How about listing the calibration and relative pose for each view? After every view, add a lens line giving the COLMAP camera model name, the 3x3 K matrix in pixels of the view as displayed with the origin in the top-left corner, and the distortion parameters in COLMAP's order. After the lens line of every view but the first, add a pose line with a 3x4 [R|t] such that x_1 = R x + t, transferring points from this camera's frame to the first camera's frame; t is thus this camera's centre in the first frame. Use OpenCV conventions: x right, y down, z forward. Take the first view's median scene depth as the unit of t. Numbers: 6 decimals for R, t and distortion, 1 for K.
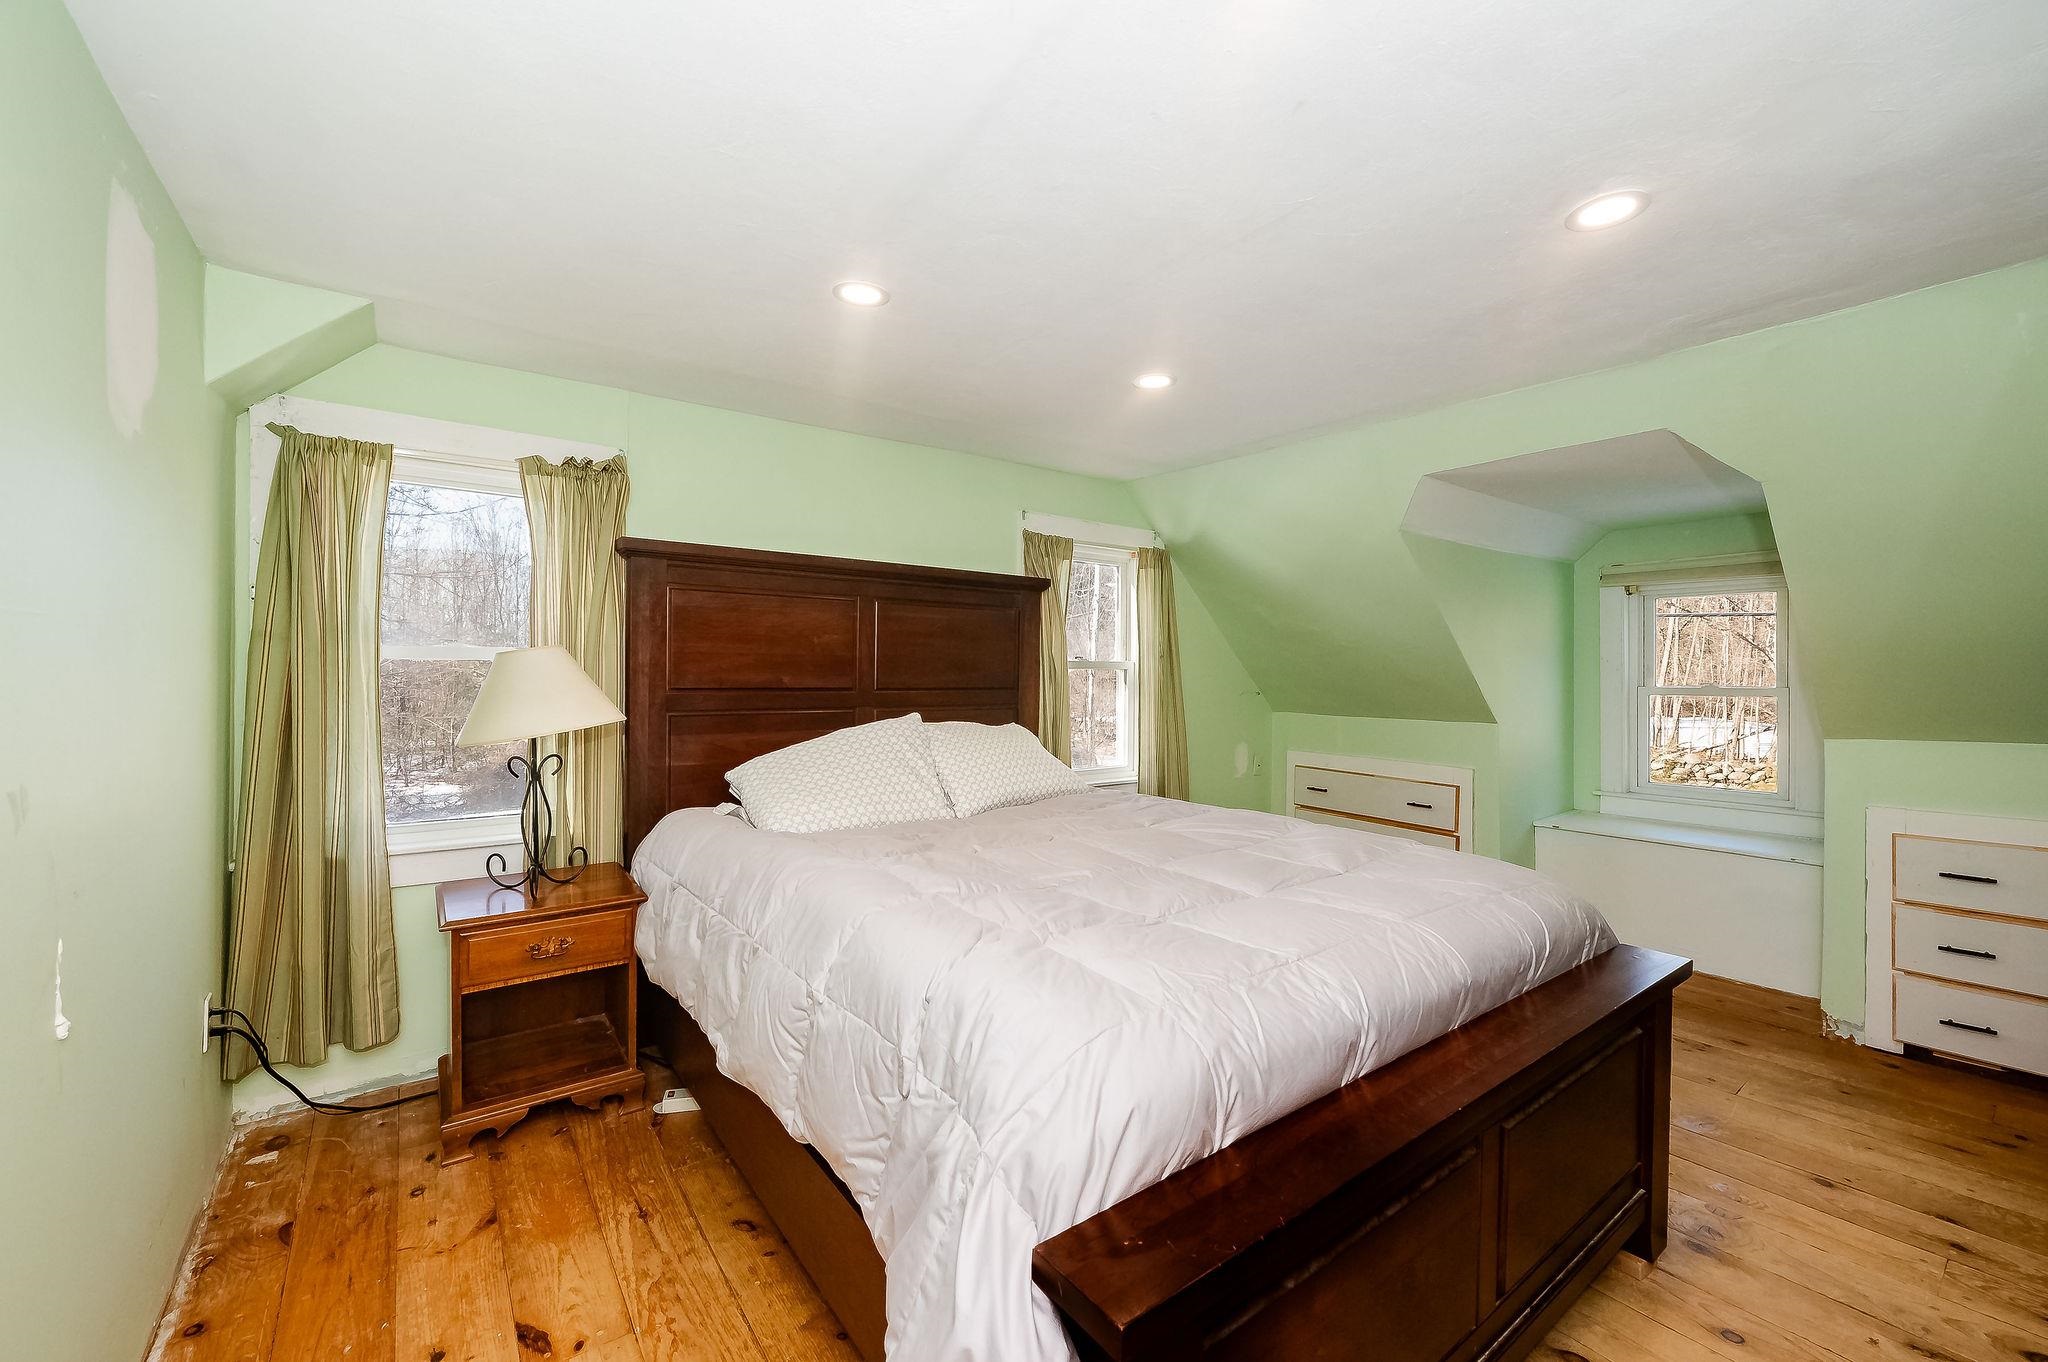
lens RADIAL K [[813.0, 0, 1026.9], [0, 813.0, 681.6], [0, 0, 1]] dist [0.000431, 0.000161]
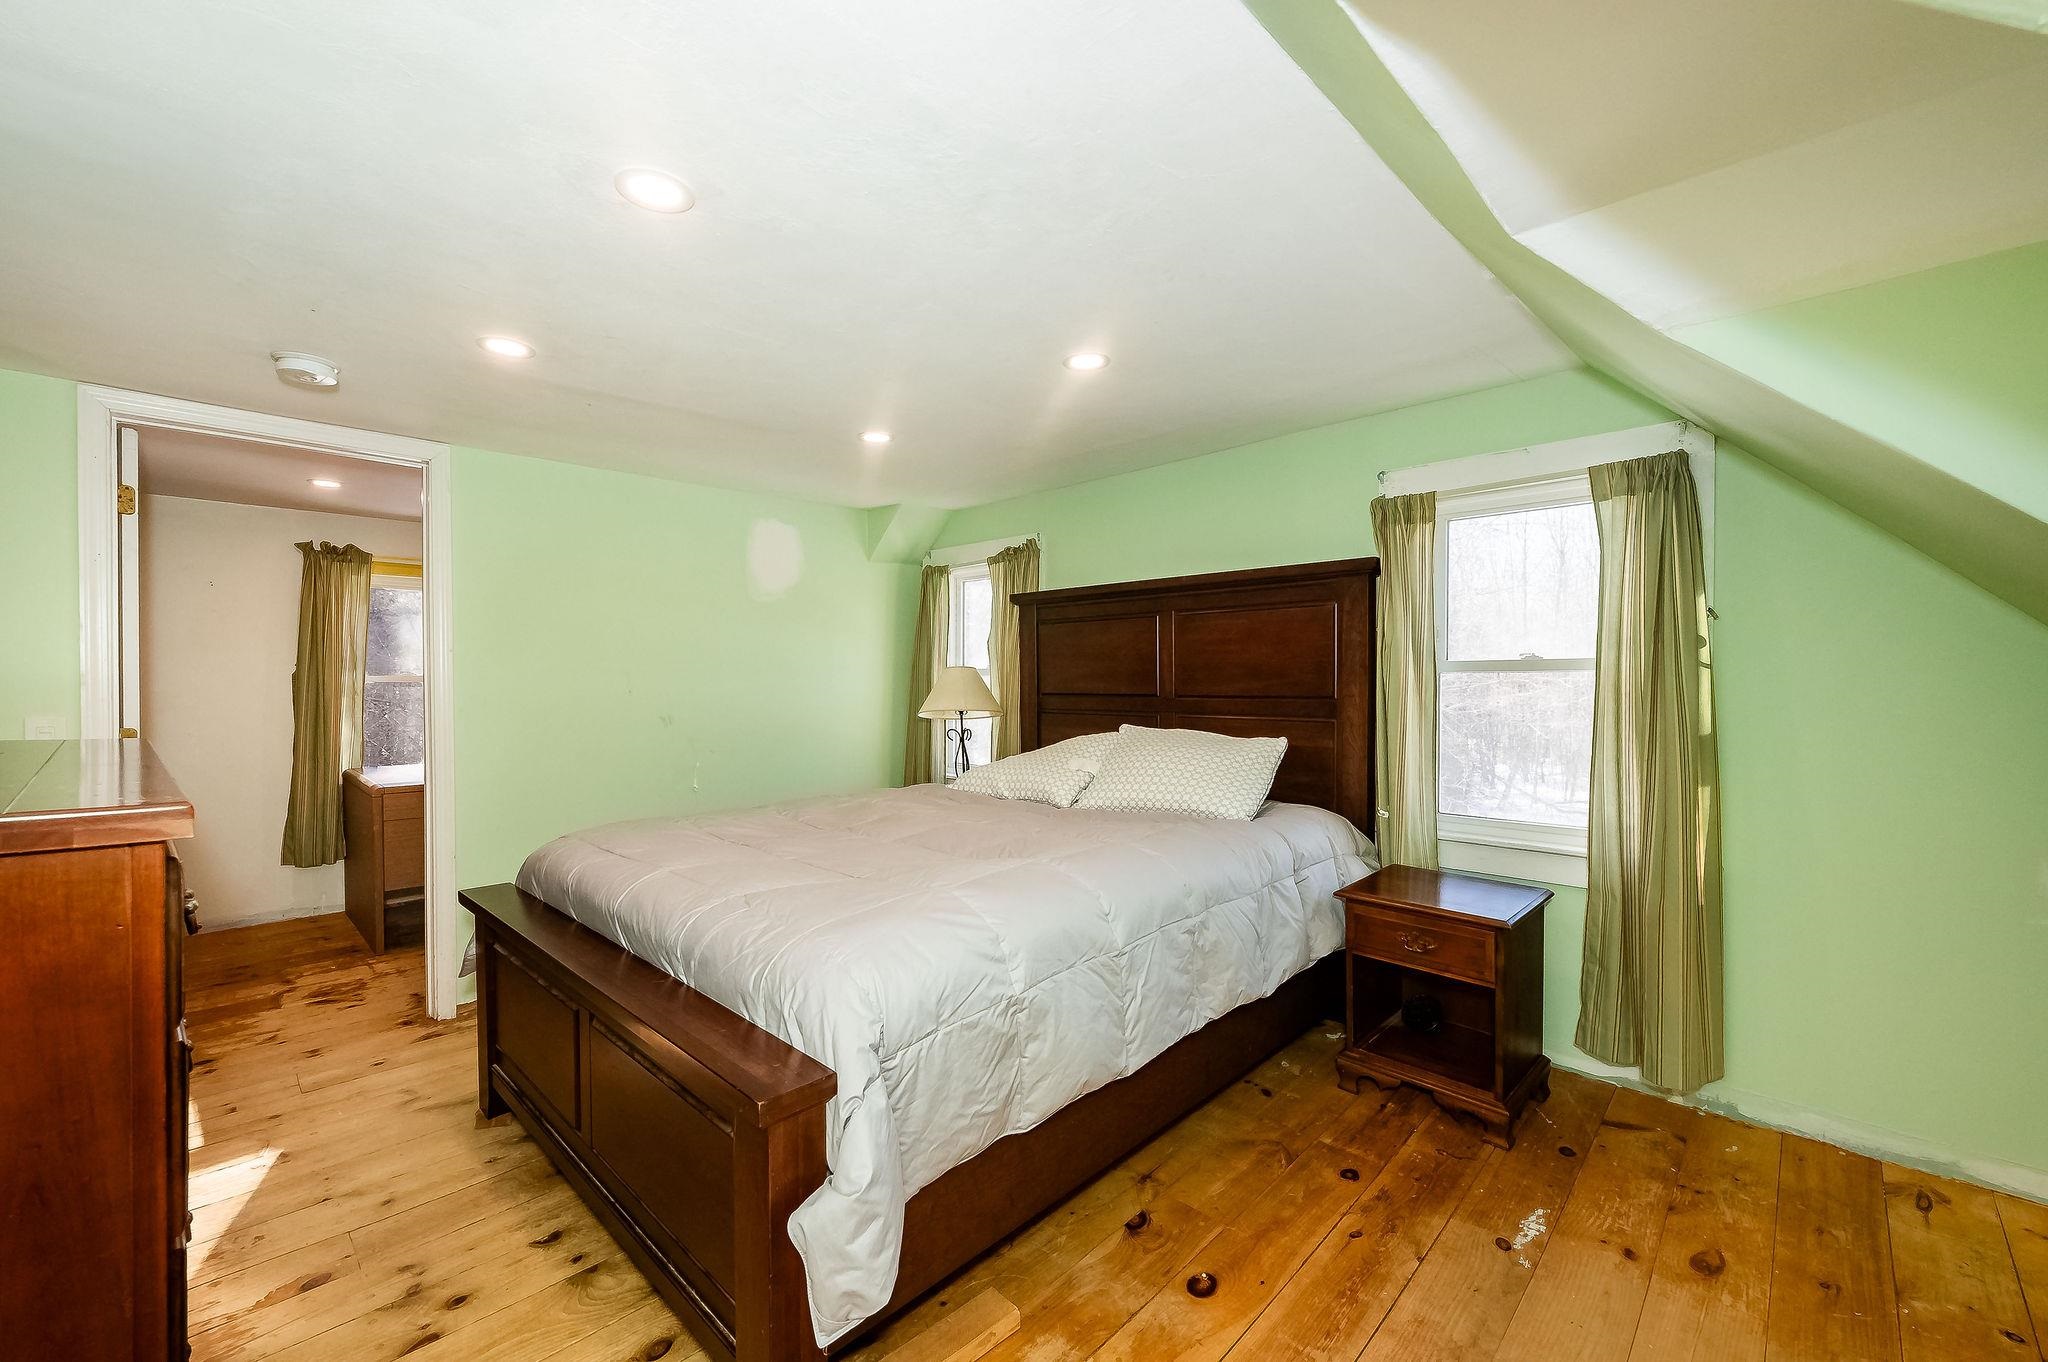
lens RADIAL K [[828.0, 0, 1022.2], [0, 828.0, 697.4], [0, 0, 1]] dist [-0.001048, -0.000100]
pose [[0.165879, 0.010545, -0.986090, 0.986317], [-0.004122, 0.999942, 0.009999, 0.000589], [0.986137, 0.002406, 0.165913, 0.709583]]
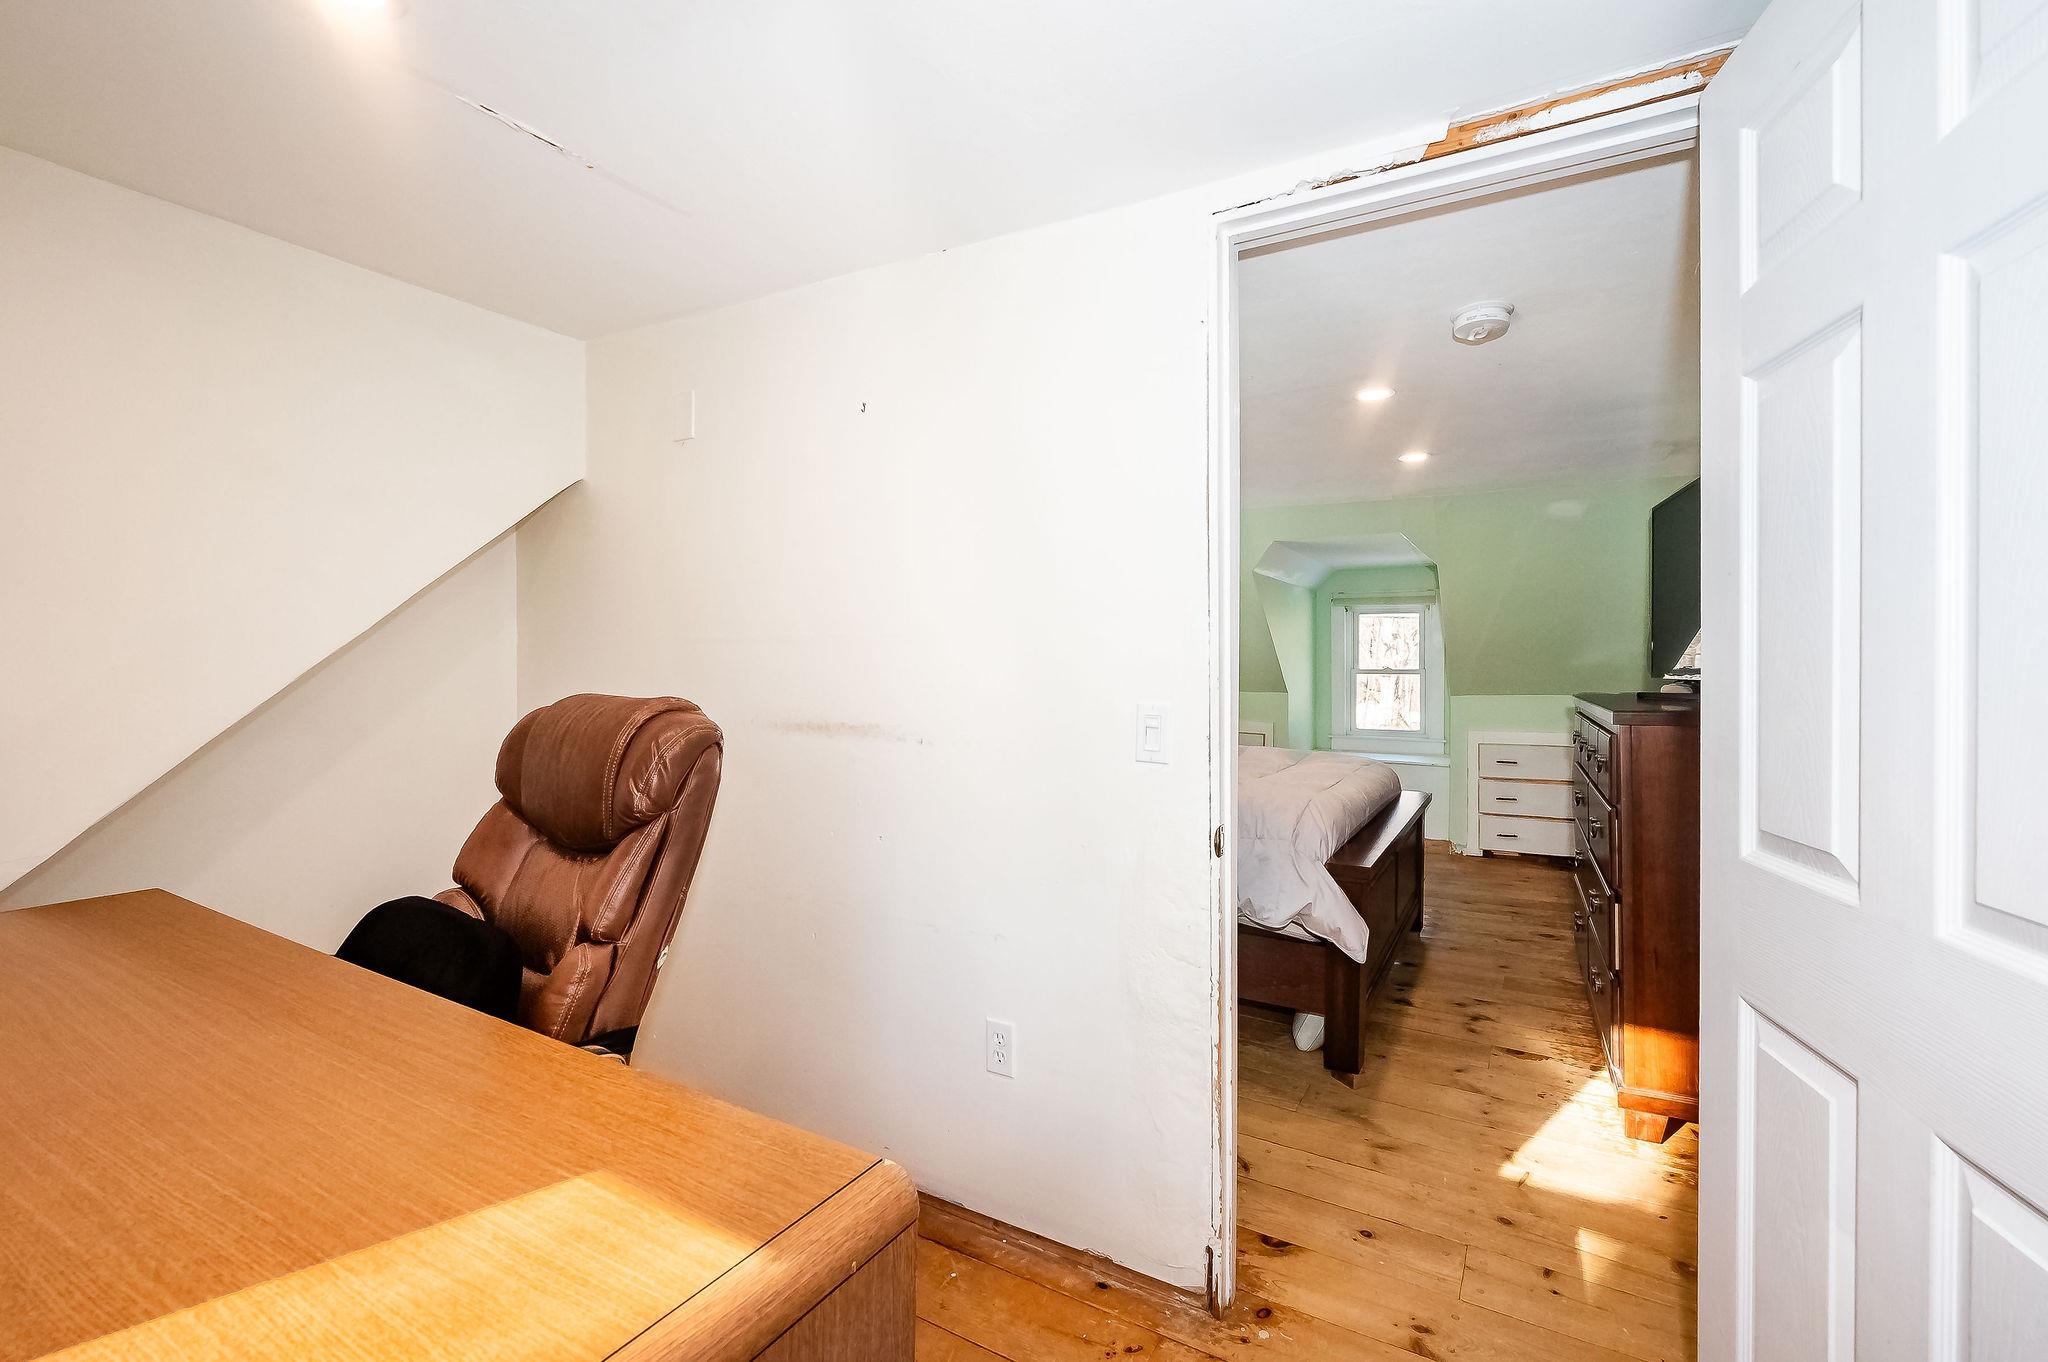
lens RADIAL K [[817.9, 0, 1116.3], [0, 817.9, 674.4], [0, 0, 1]] dist [0.000504, 0.000068]
pose [[0.896173, -0.000012, 0.443704, -0.466553], [-0.004468, 0.999949, 0.009052, 0.004977], [-0.443682, -0.010095, 0.896128, -0.294495]]
